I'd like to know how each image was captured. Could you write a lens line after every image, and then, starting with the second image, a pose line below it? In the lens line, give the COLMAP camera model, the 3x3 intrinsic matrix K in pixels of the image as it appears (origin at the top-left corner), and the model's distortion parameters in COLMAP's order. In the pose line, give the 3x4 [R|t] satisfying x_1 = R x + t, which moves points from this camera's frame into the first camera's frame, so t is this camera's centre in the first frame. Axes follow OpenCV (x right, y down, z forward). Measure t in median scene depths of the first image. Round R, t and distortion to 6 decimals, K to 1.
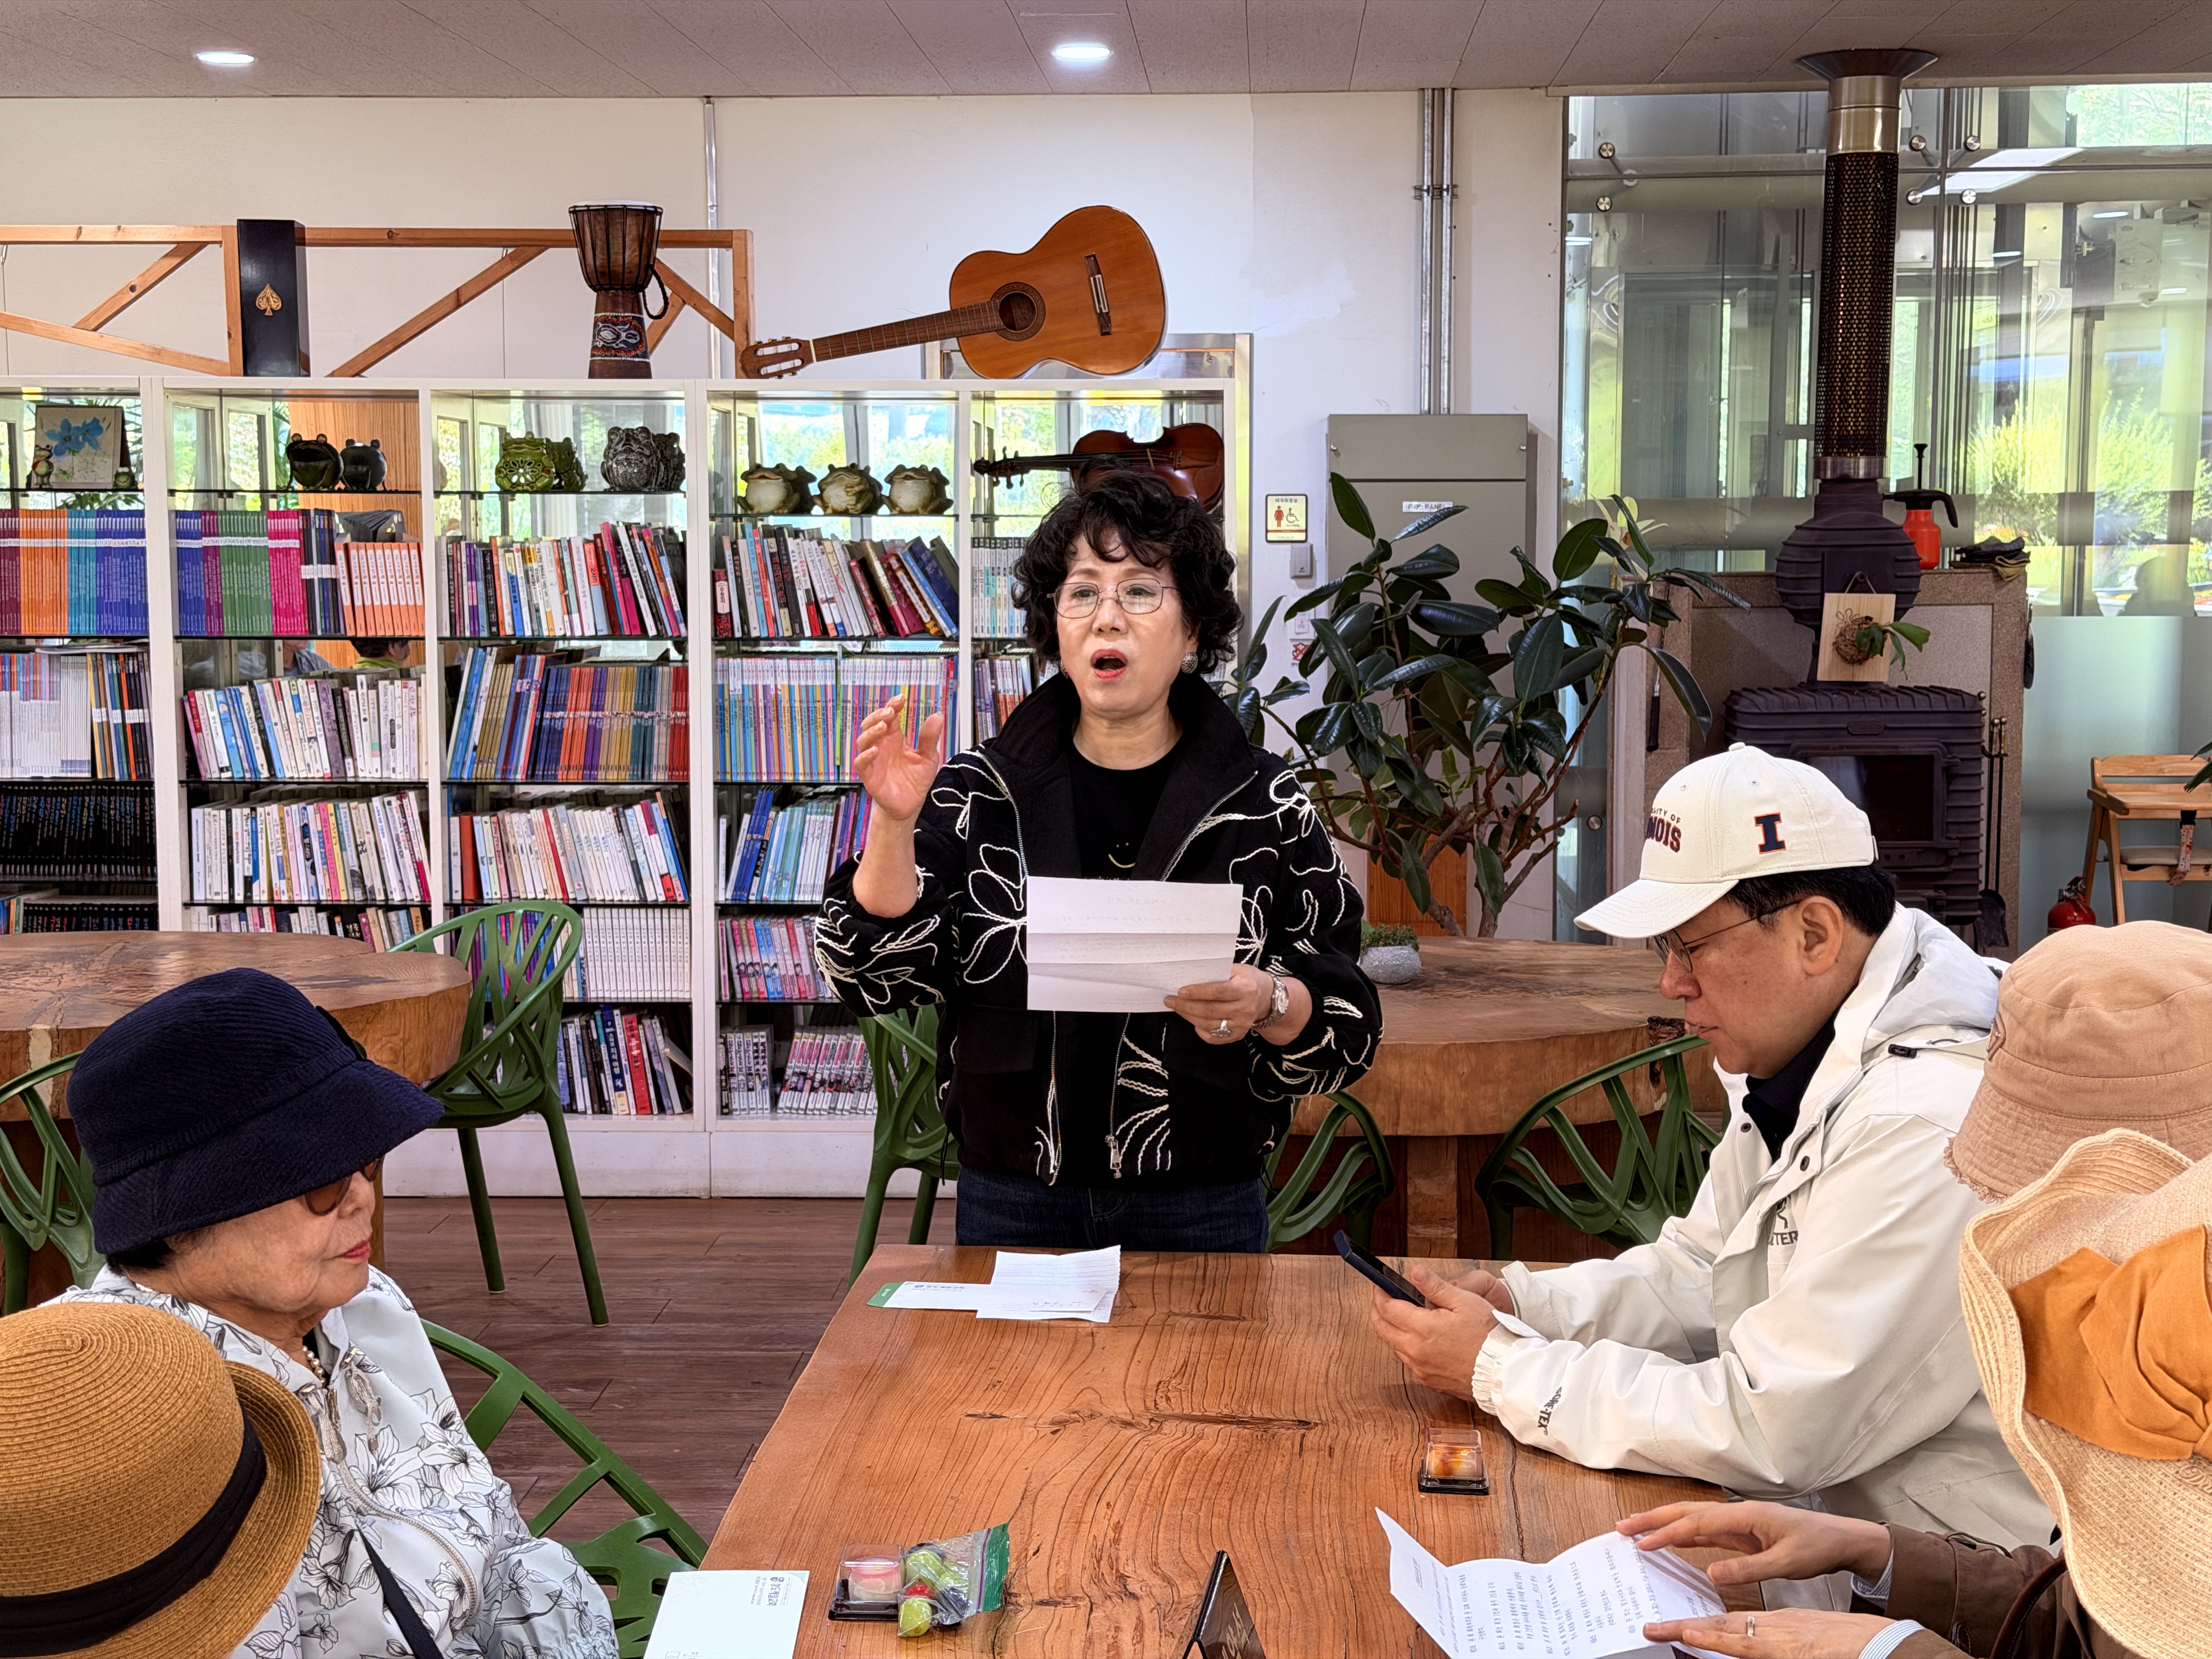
lens RADIAL K [[3090.7, 0, 1096.4], [0, 3090.7, 837.0], [0, 0, 1]] dist [0.114830, 0.000000]
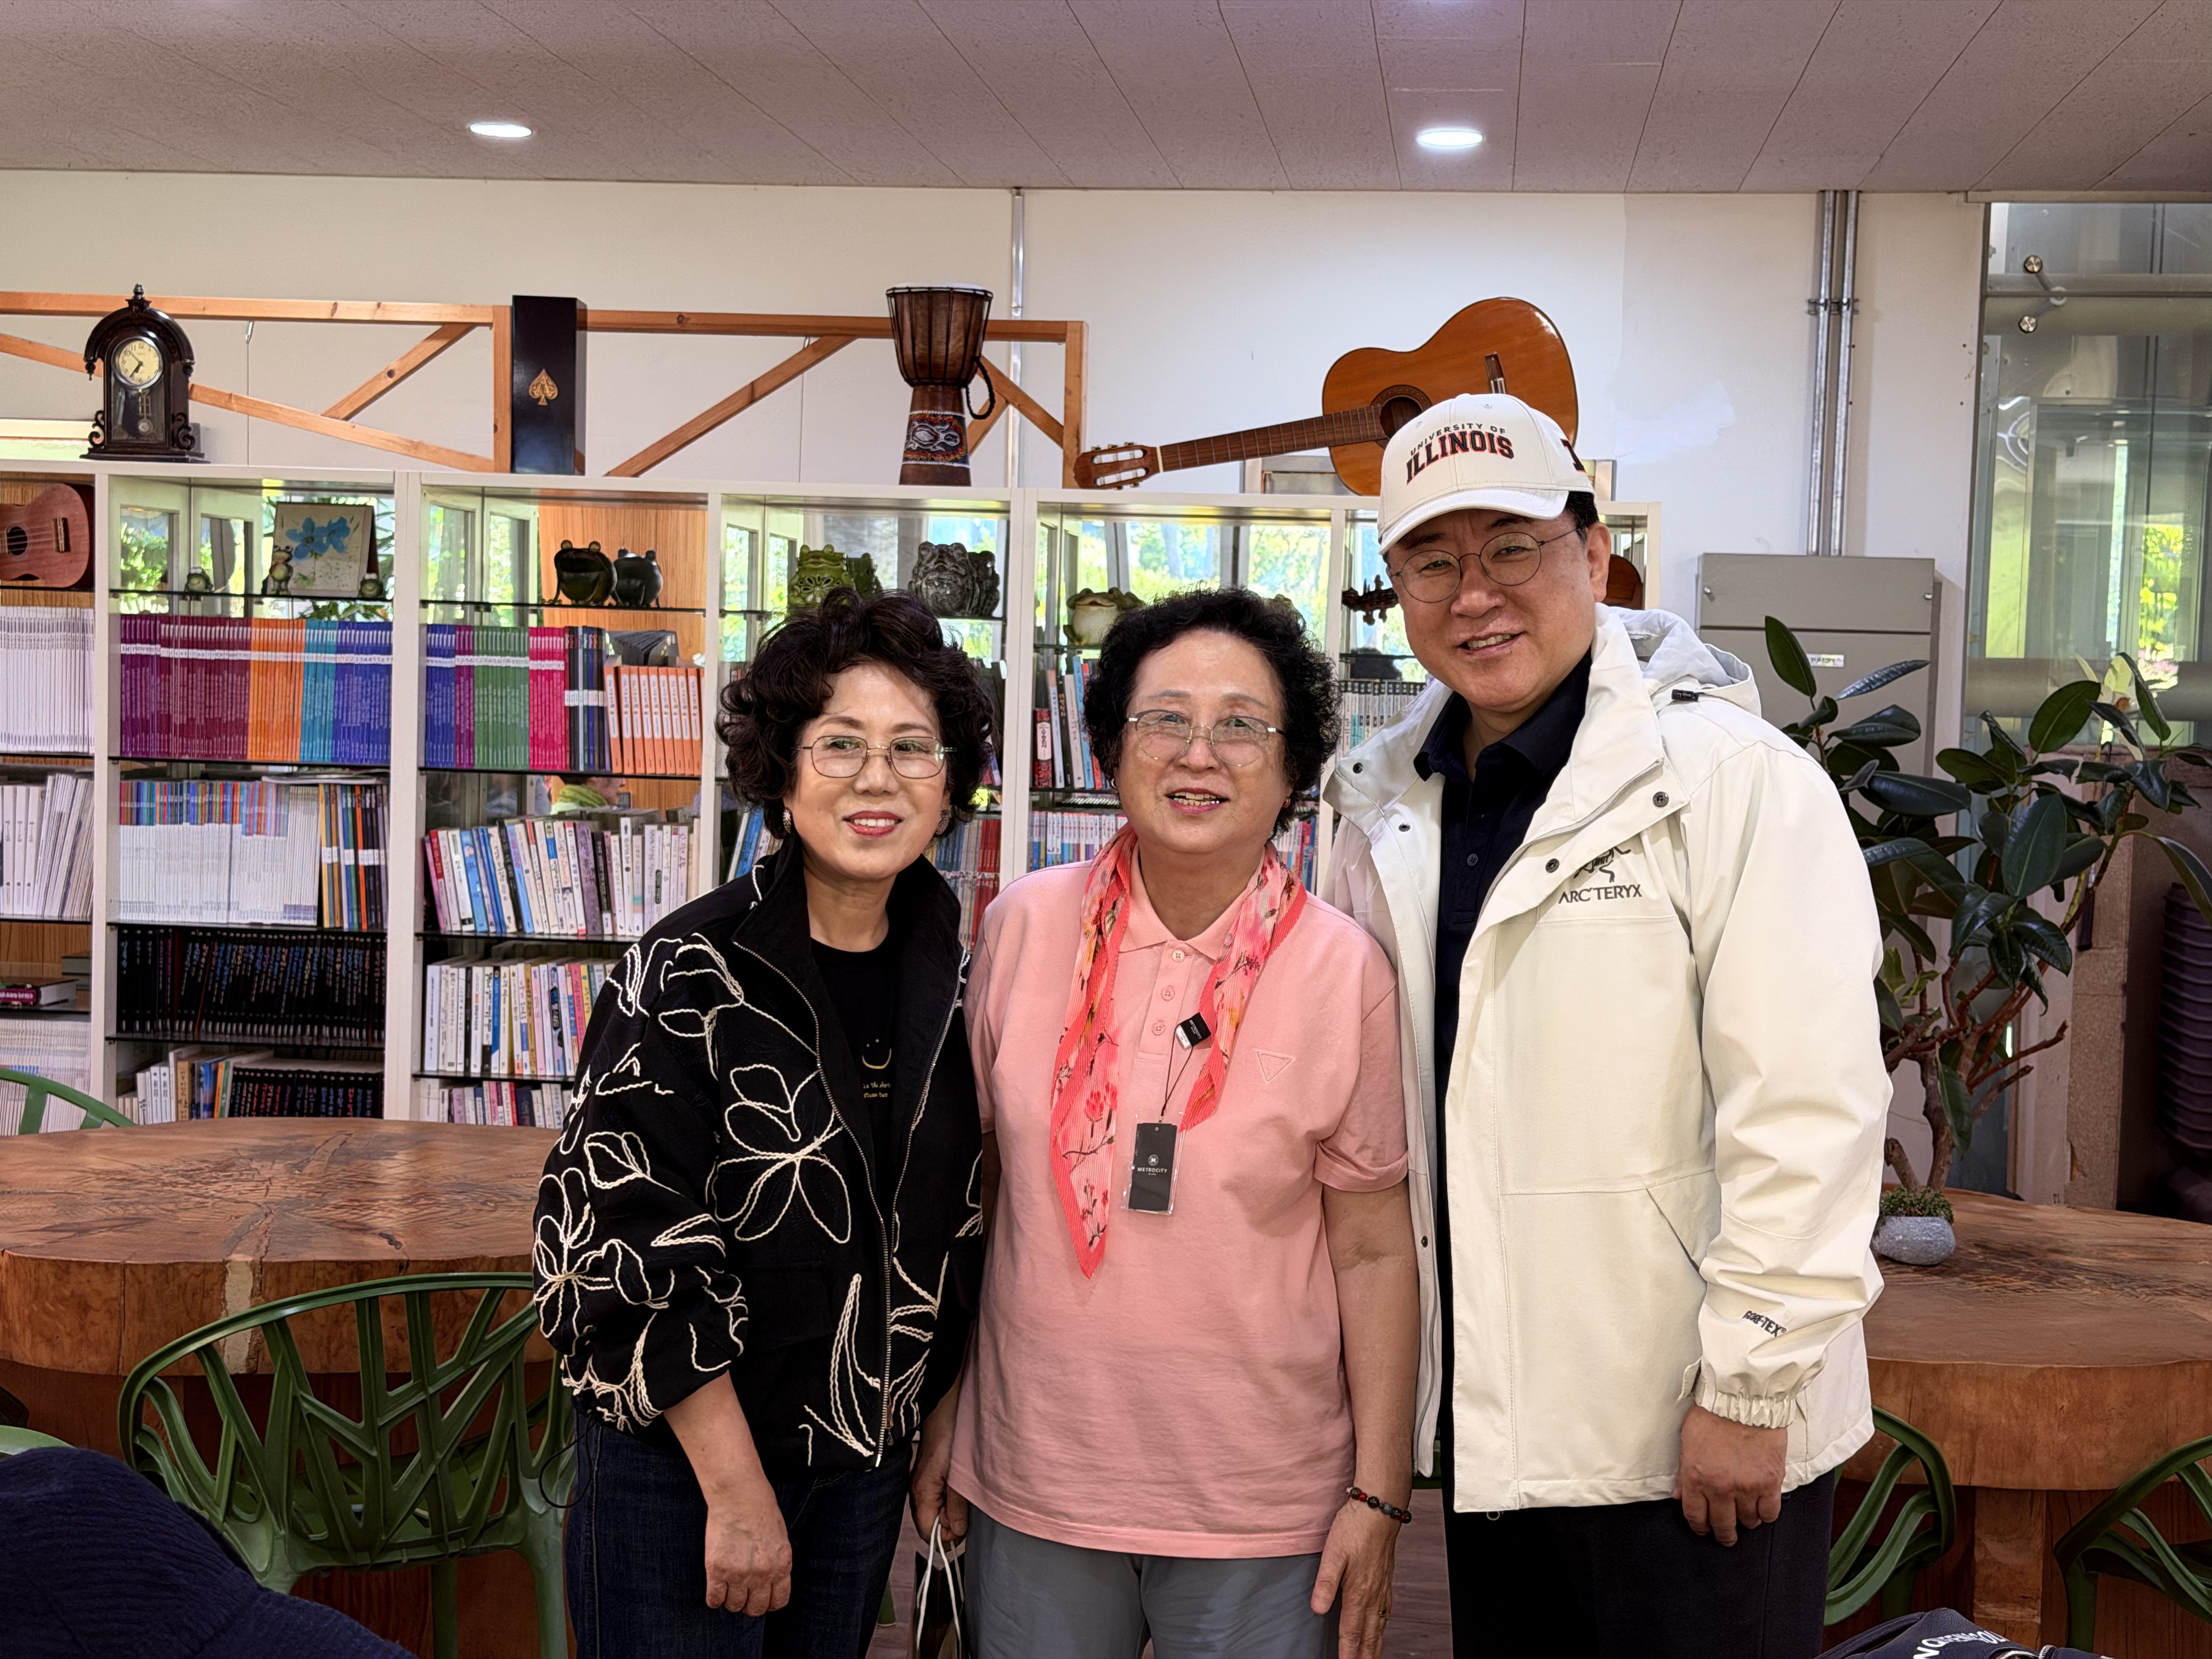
lens RADIAL K [[3090.7, 0, 1108.7], [0, 3090.7, 826.0], [0, 0, 1]] dist [0.114830, 0.000000]
pose [[0.997541, 0.034114, -0.061222, -0.048931], [-0.037016, 0.998213, -0.046913, -0.014232], [0.059513, 0.049063, 0.997021, 0.146375]]
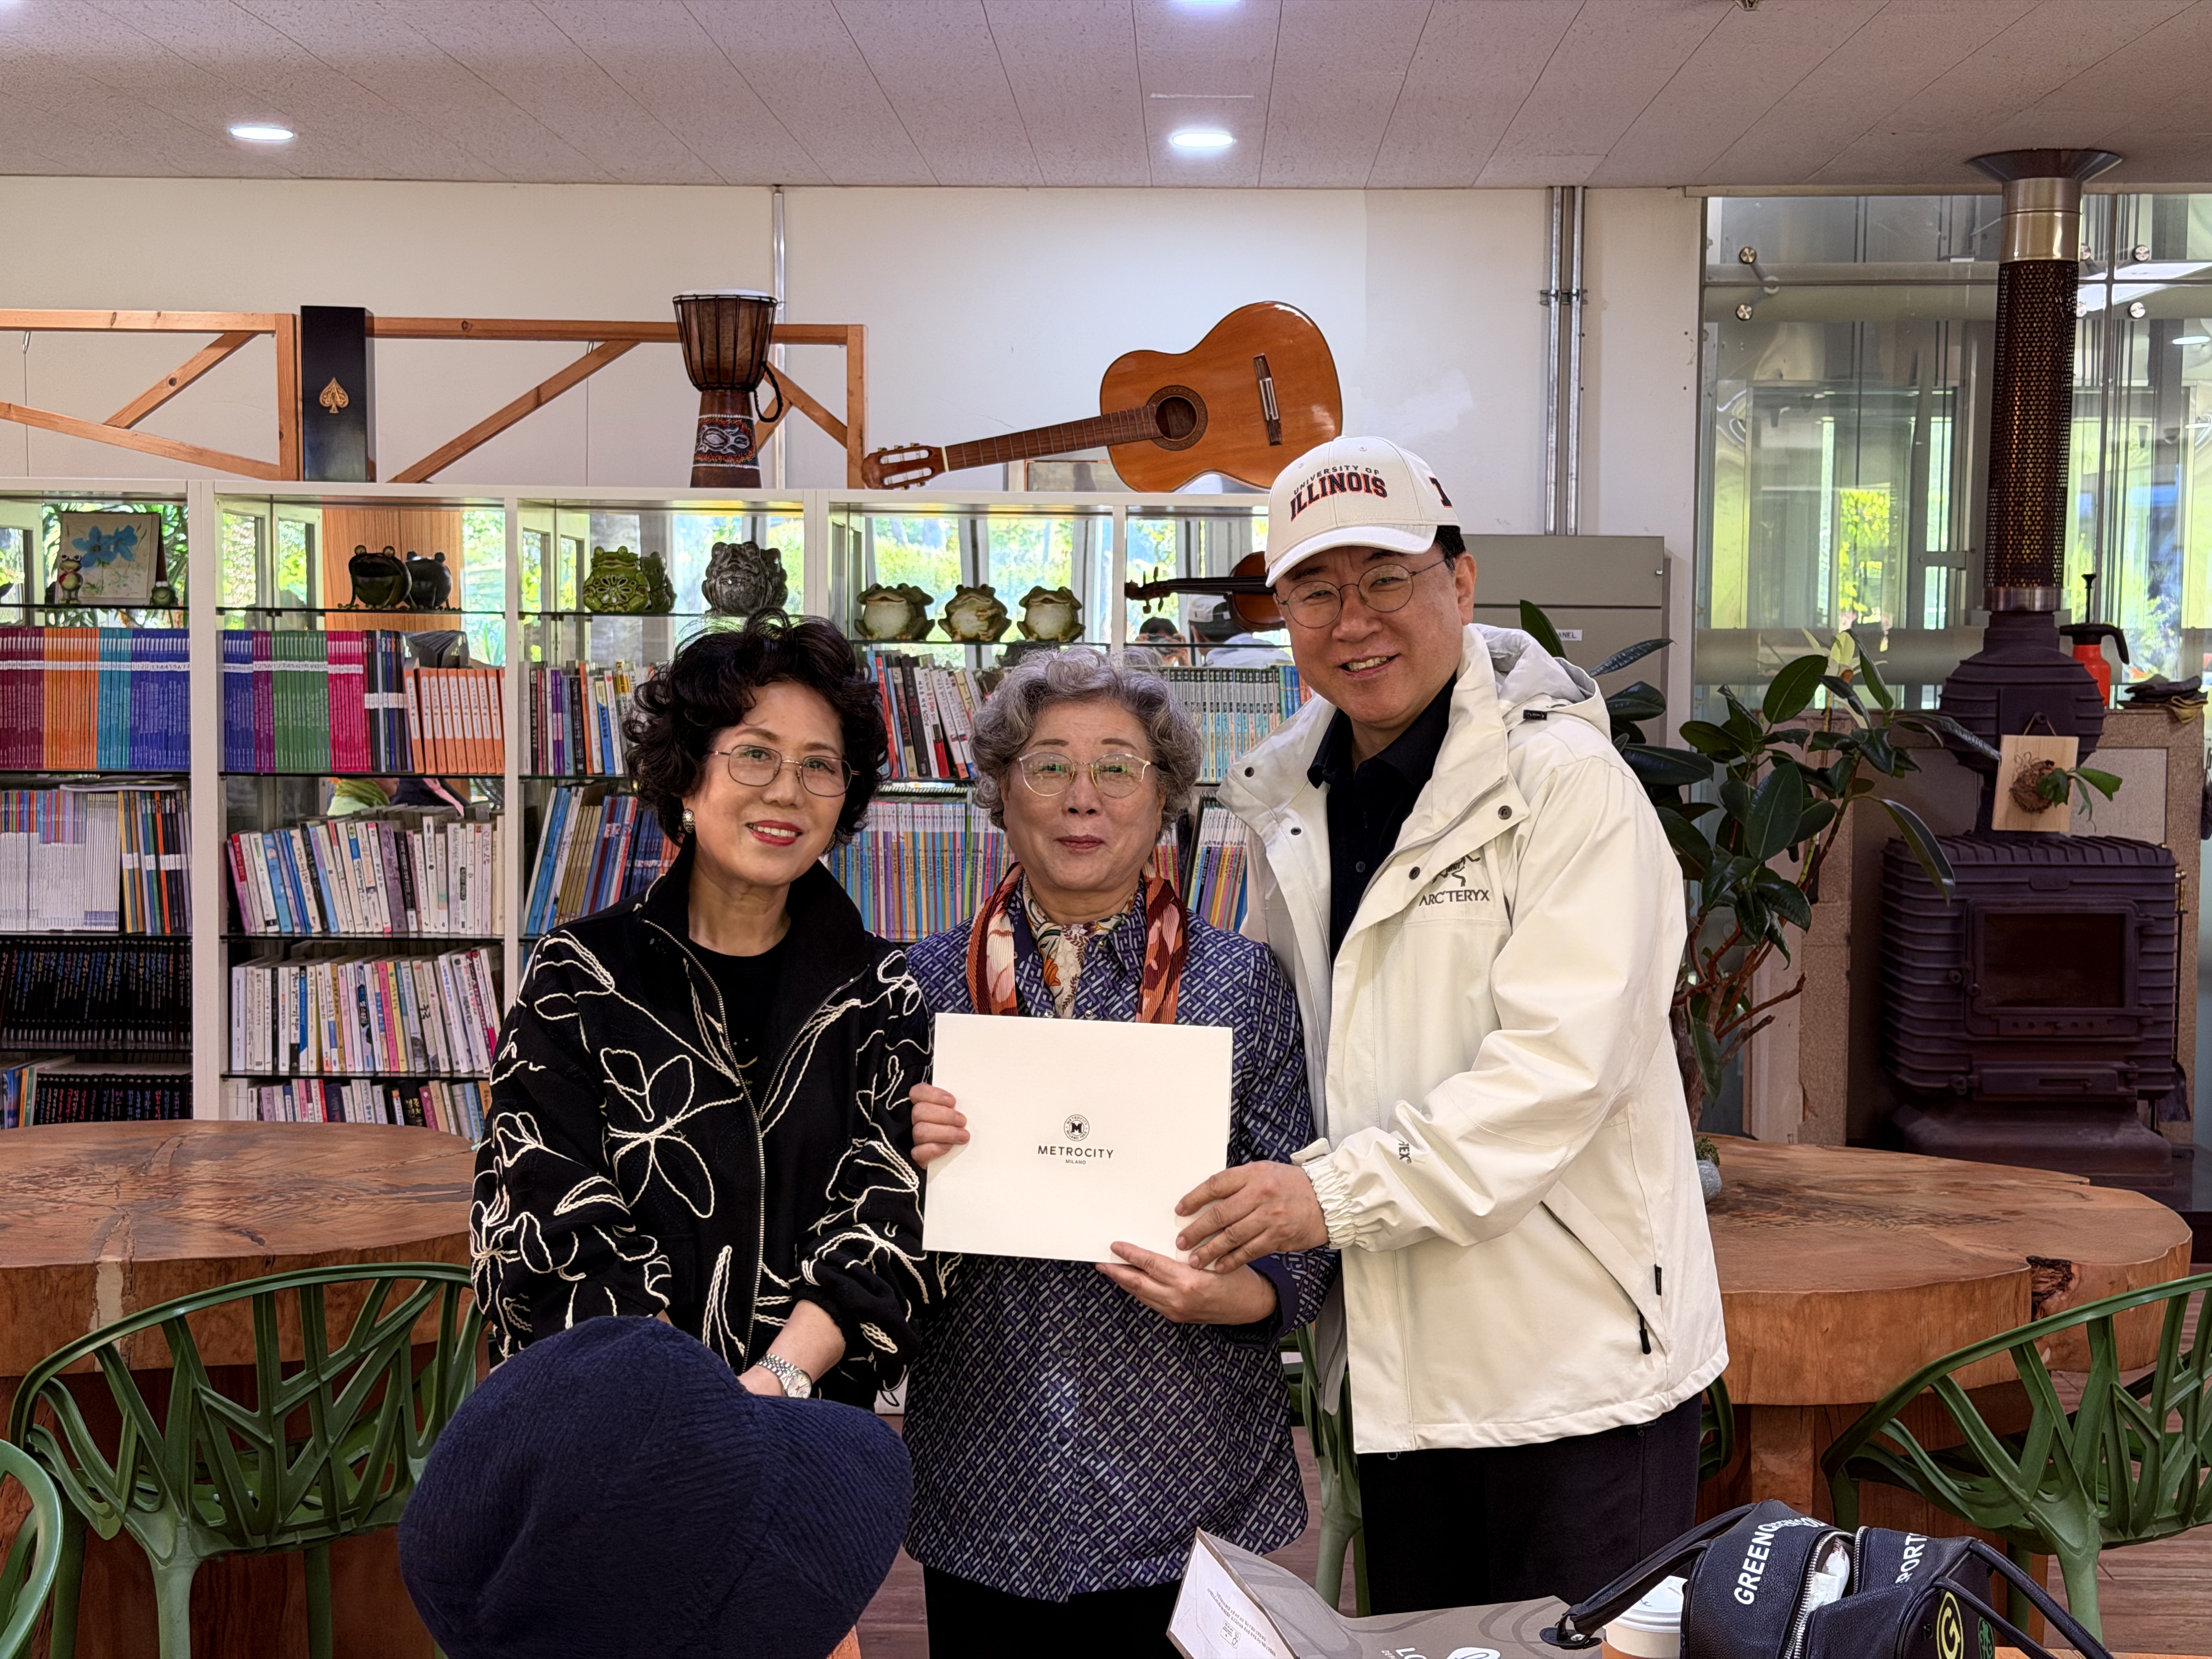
lens RADIAL K [[3090.7, 0, 1103.1], [0, 3090.7, 826.5], [0, 0, 1]] dist [0.114830, 0.000000]
pose [[0.999600, 0.009526, 0.026628, -0.067782], [-0.008484, 0.999204, -0.038977, -0.016497], [-0.026978, 0.038735, 0.998885, 0.111359]]
